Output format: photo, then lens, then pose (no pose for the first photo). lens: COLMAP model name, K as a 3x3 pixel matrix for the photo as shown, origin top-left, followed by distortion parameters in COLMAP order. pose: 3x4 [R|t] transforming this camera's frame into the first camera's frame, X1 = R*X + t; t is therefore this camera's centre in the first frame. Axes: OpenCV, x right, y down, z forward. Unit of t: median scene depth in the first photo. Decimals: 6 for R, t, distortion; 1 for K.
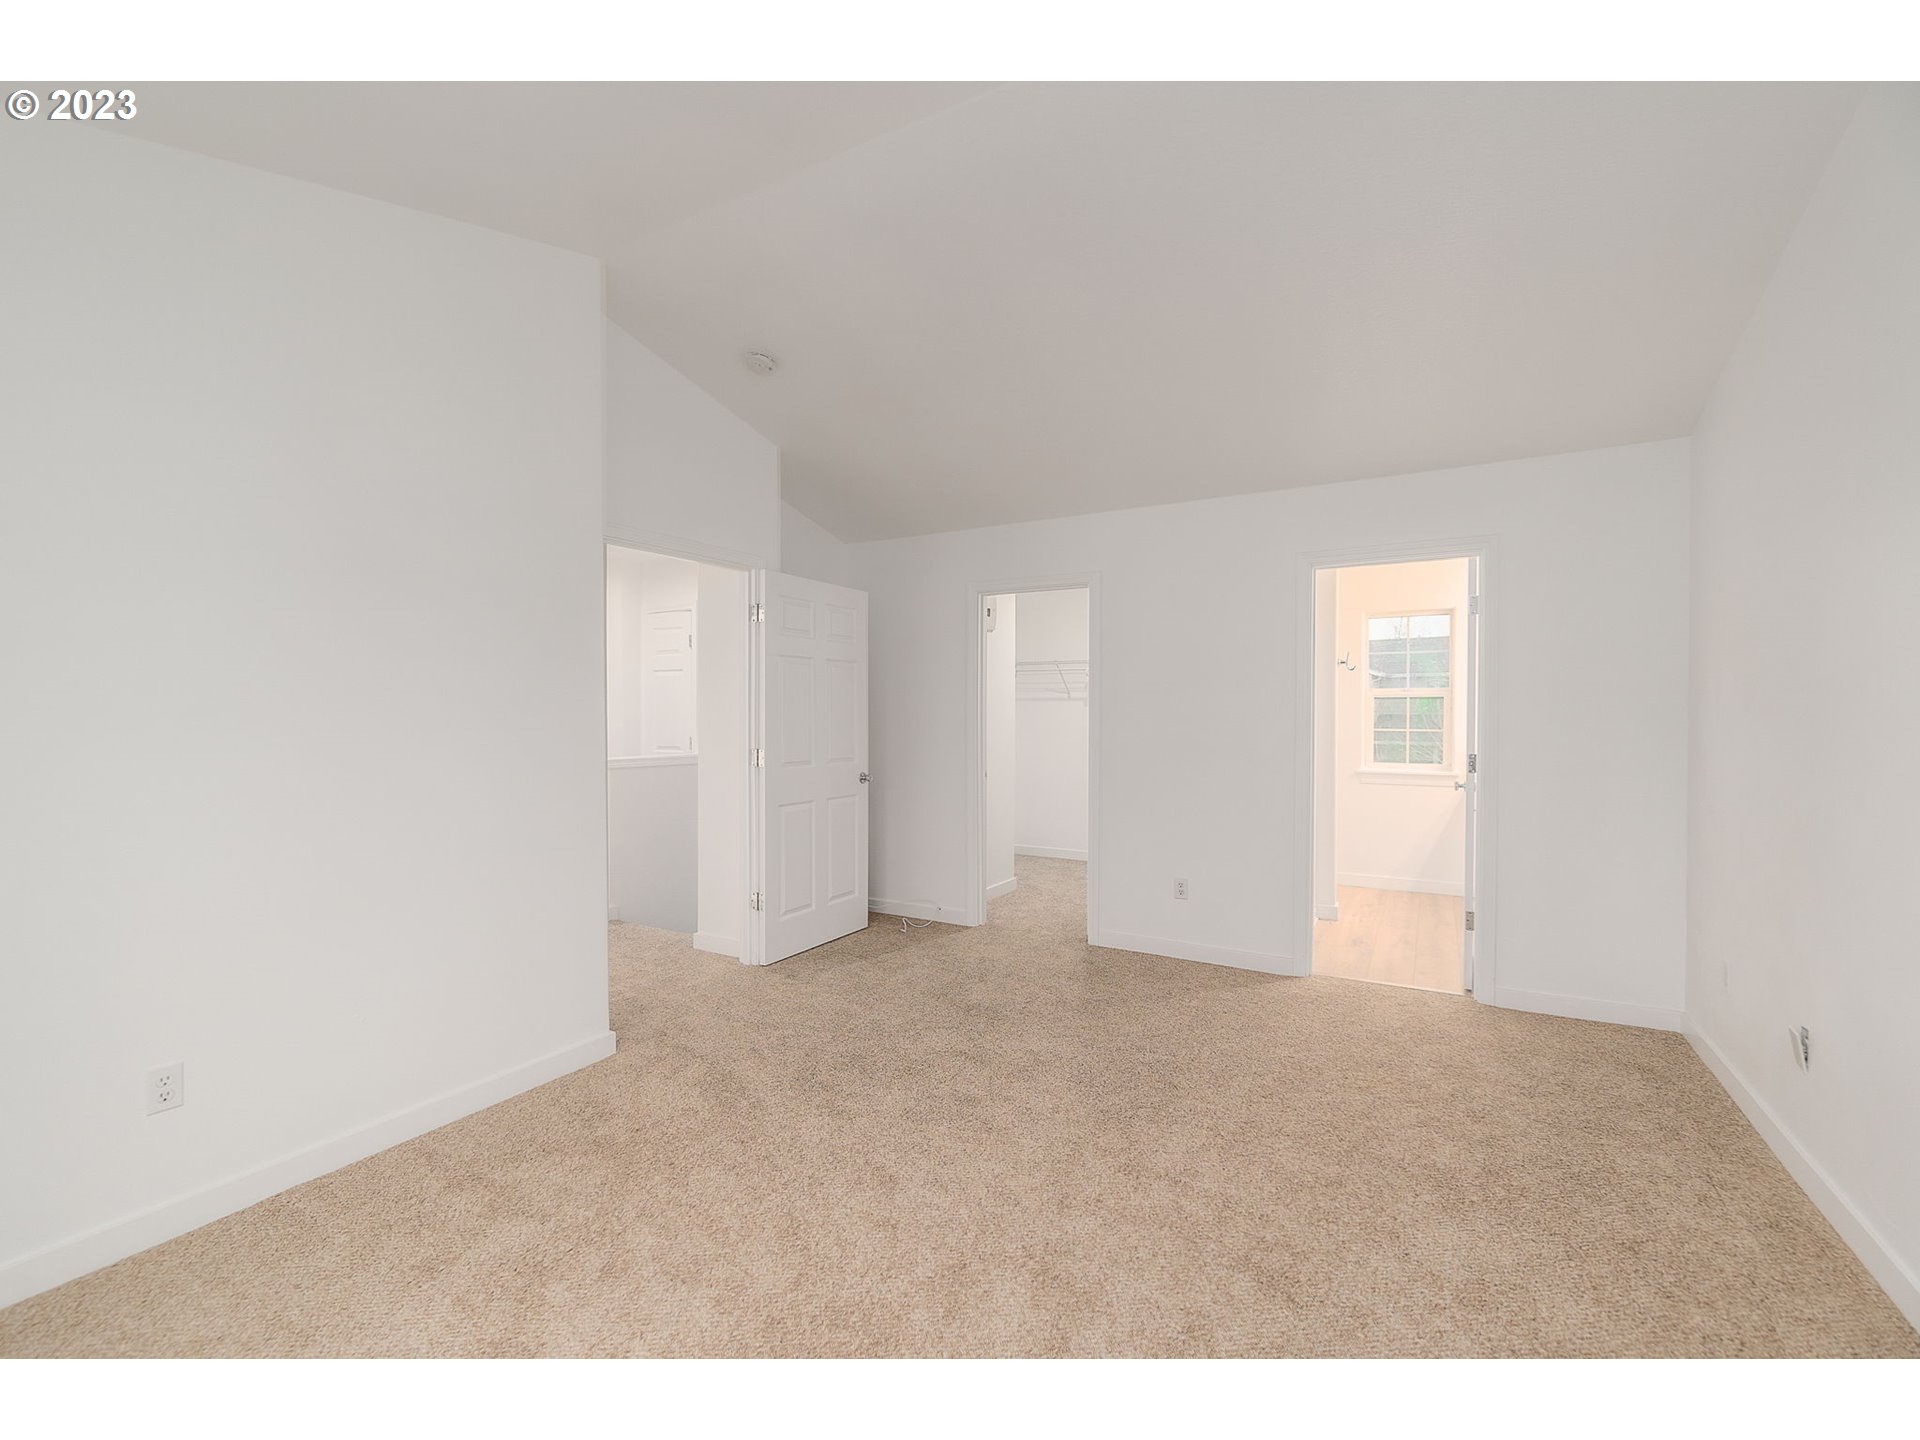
lens RADIAL K [[843.3, 0, 936.7], [0, 843.3, 720.7], [0, 0, 1]] dist [-0.000134, 0.000045]
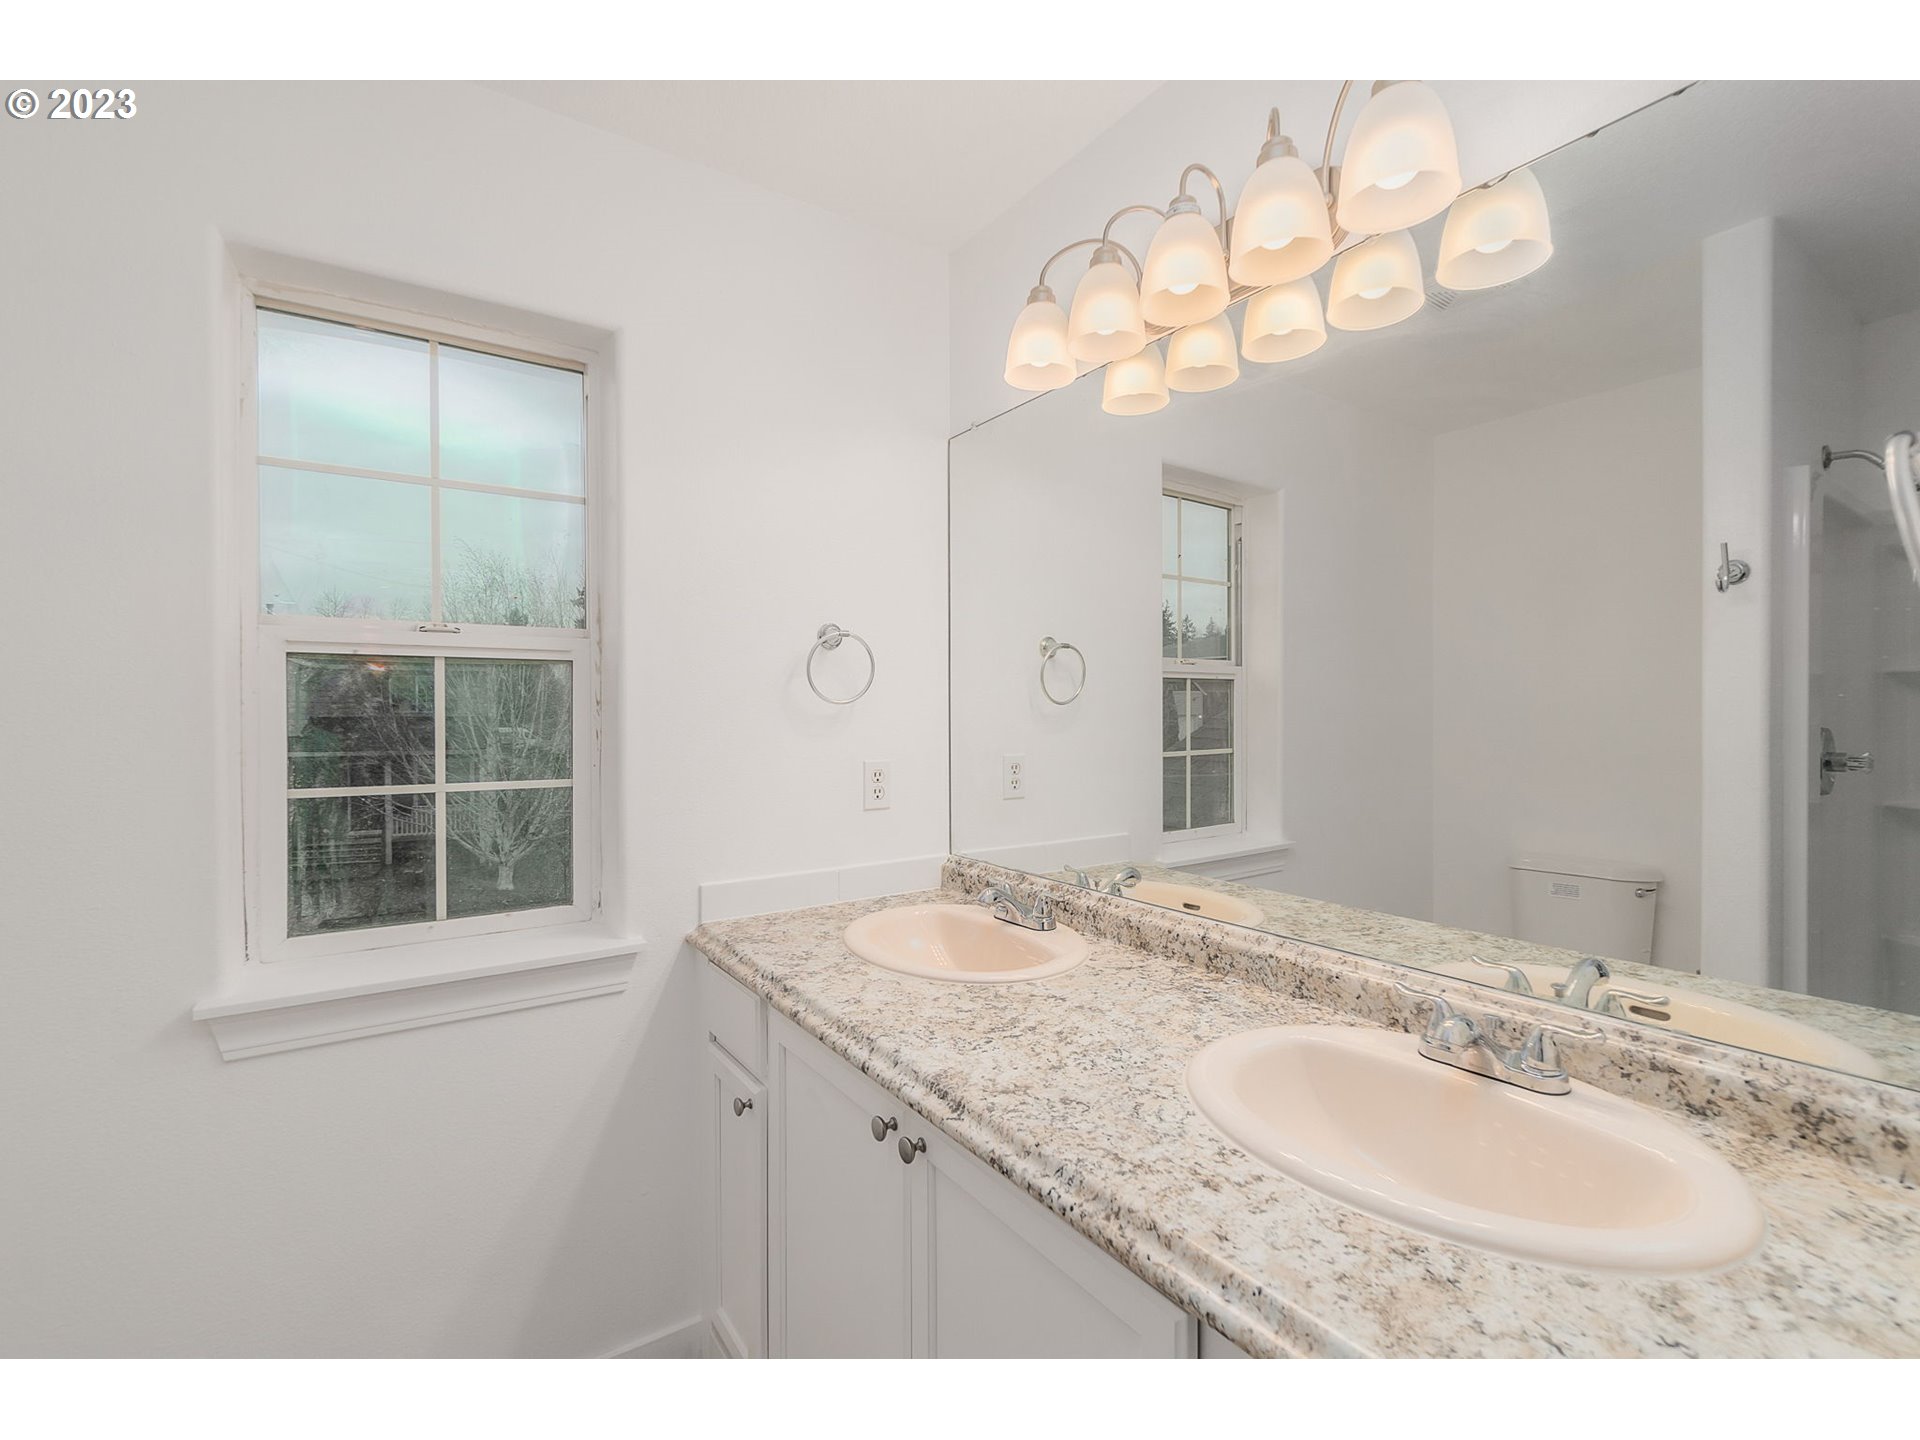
lens RADIAL K [[843.3, 0, 936.7], [0, 843.3, 720.7], [0, 0, 1]] dist [-0.000134, 0.000045]
pose [[0.428330, -0.013215, 0.903526, 0.394384], [0.003350, 0.999909, 0.013037, -0.011463], [-0.903616, -0.002557, 0.428336, 0.757738]]
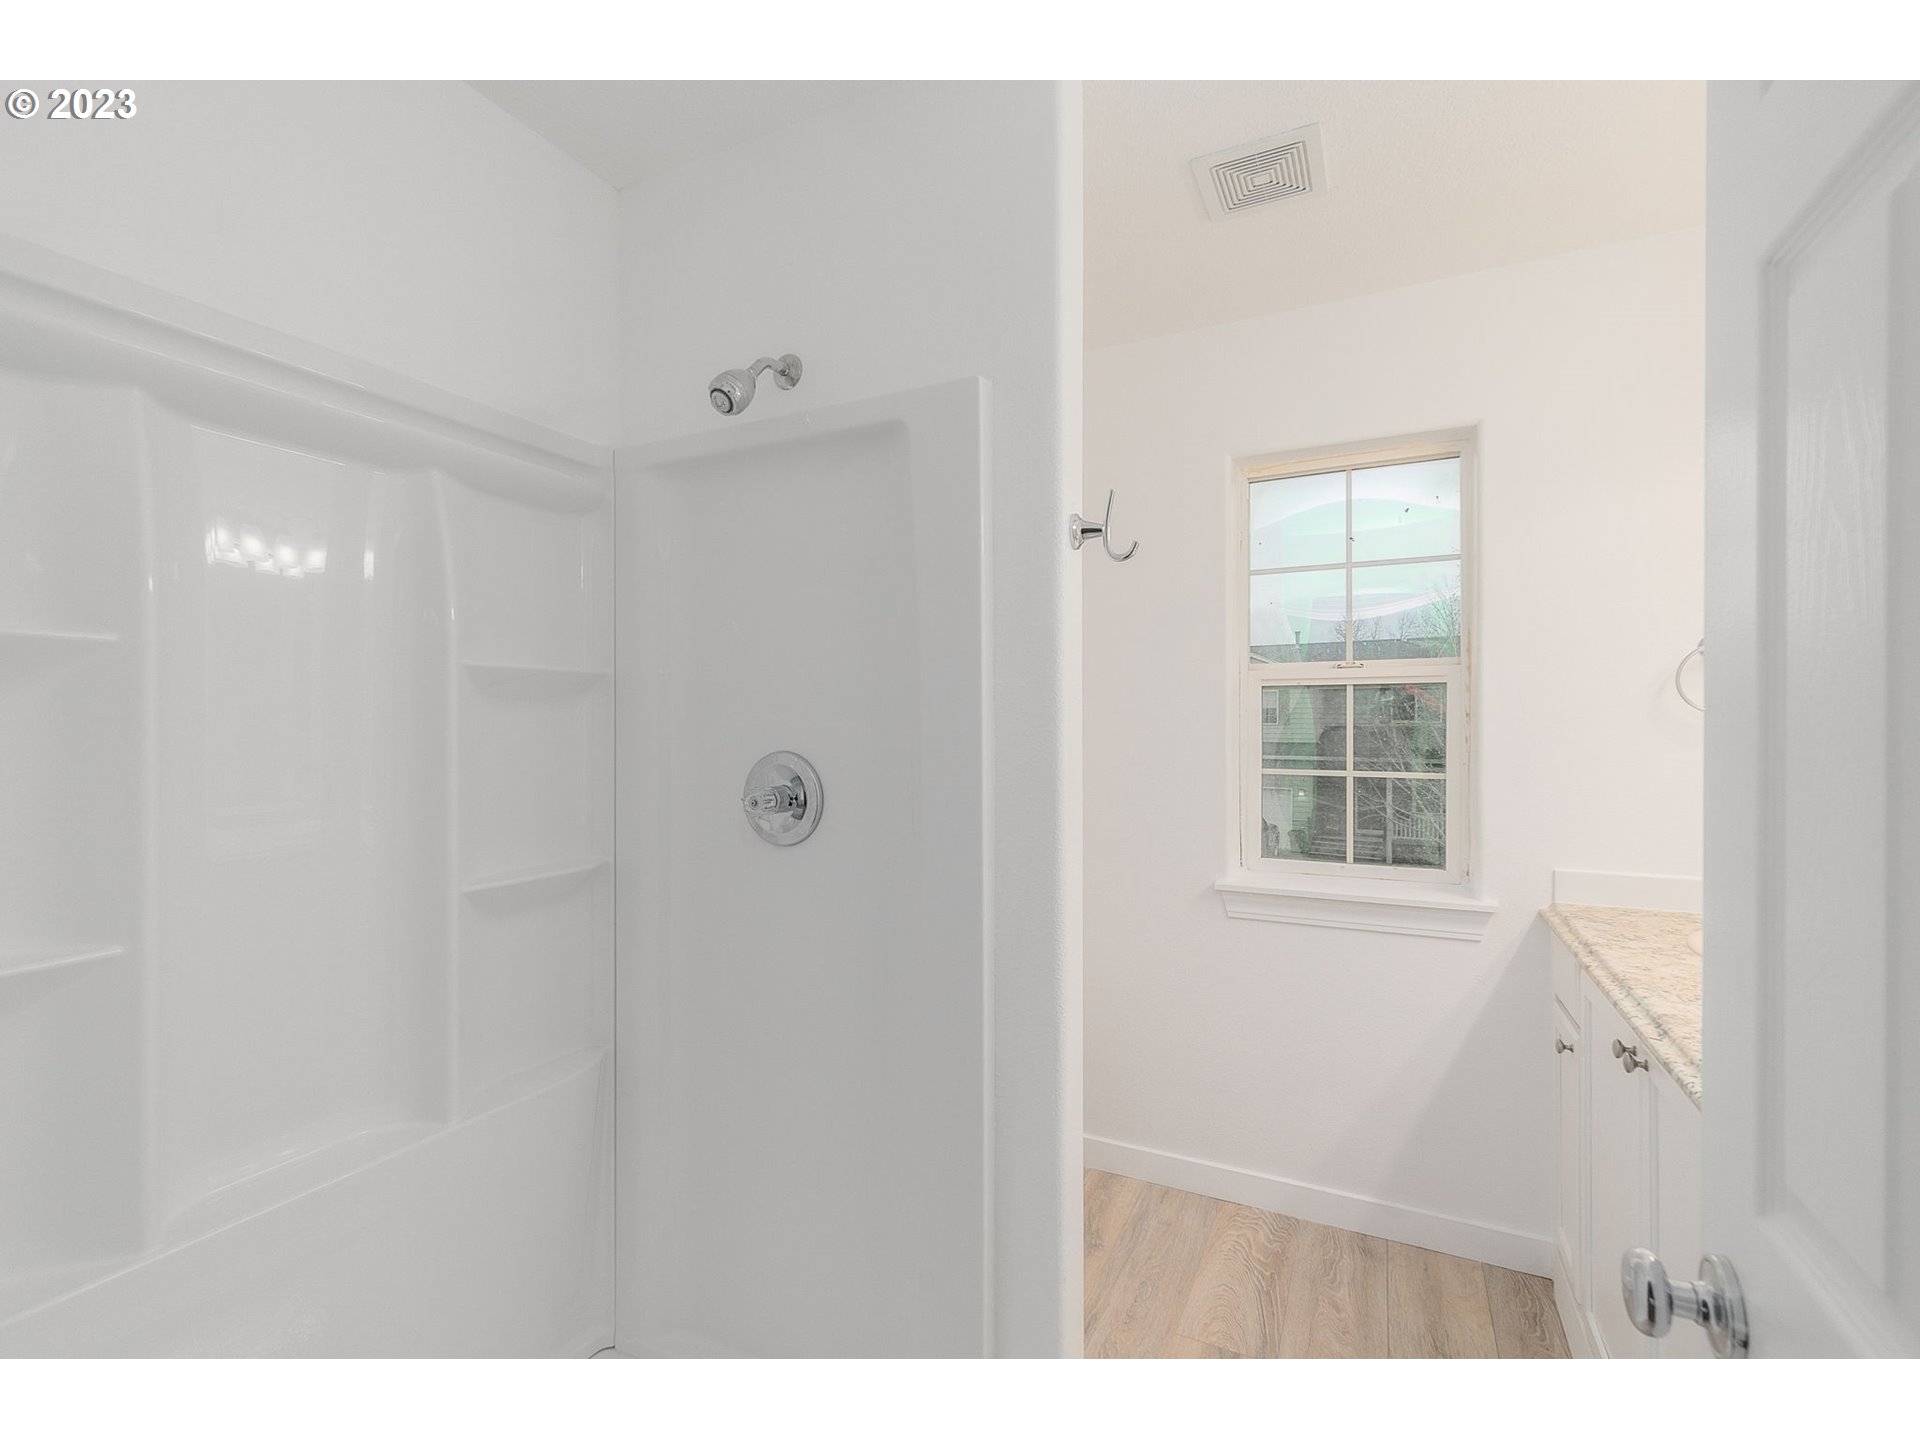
lens RADIAL K [[843.3, 0, 936.7], [0, 843.3, 720.7], [0, 0, 1]] dist [-0.000134, 0.000045]
pose [[0.998461, -0.004299, 0.055293, 0.356991], [0.004415, 0.999988, -0.001975, -0.012042], [-0.055284, 0.002216, 0.998468, 0.640161]]
